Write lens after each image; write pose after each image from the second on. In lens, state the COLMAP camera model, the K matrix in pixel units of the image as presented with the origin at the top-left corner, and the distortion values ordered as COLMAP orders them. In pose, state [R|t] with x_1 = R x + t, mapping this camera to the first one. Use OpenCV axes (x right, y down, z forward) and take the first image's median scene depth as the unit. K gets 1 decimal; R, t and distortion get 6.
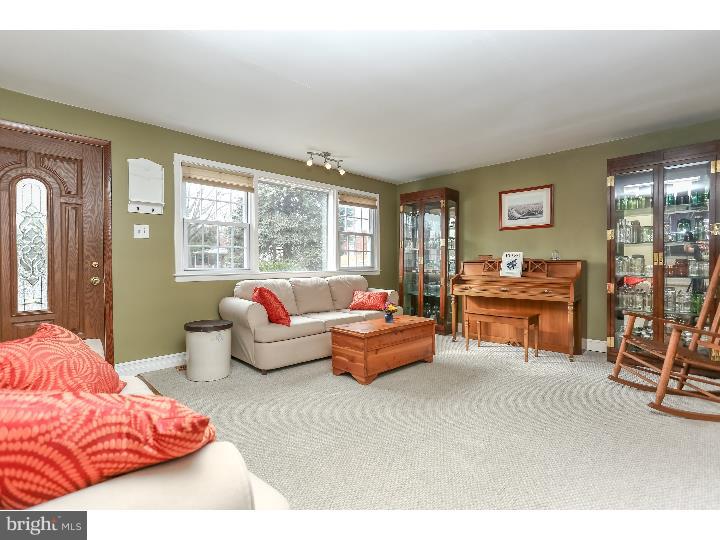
lens RADIAL K [[372.1, 0, 358.5], [0, 372.1, 265.9], [0, 0, 1]] dist [-0.016139, 0.000367]
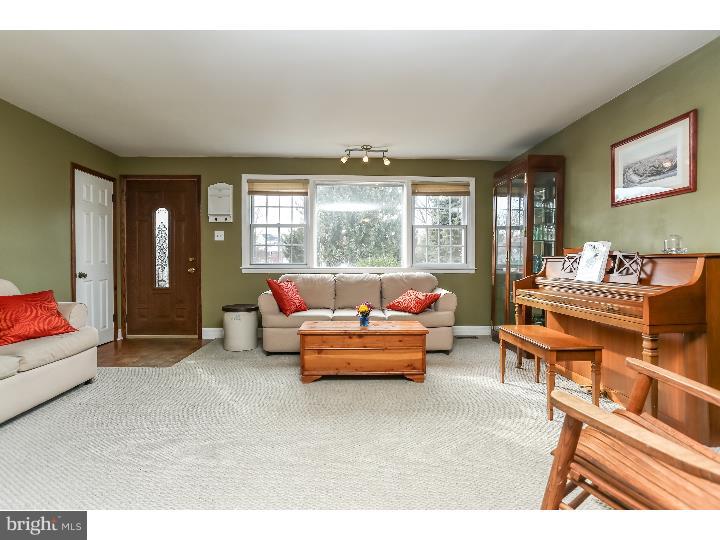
lens RADIAL K [[357.5, 0, 360.0], [0, 357.5, 270.0], [0, 0, 1]] dist [0.000259, 0.000810]
pose [[0.718680, 0.022596, -0.694974, 0.539884], [-0.010382, 0.999709, 0.021769, 0.000741], [0.695264, -0.008430, 0.718705, 0.303918]]
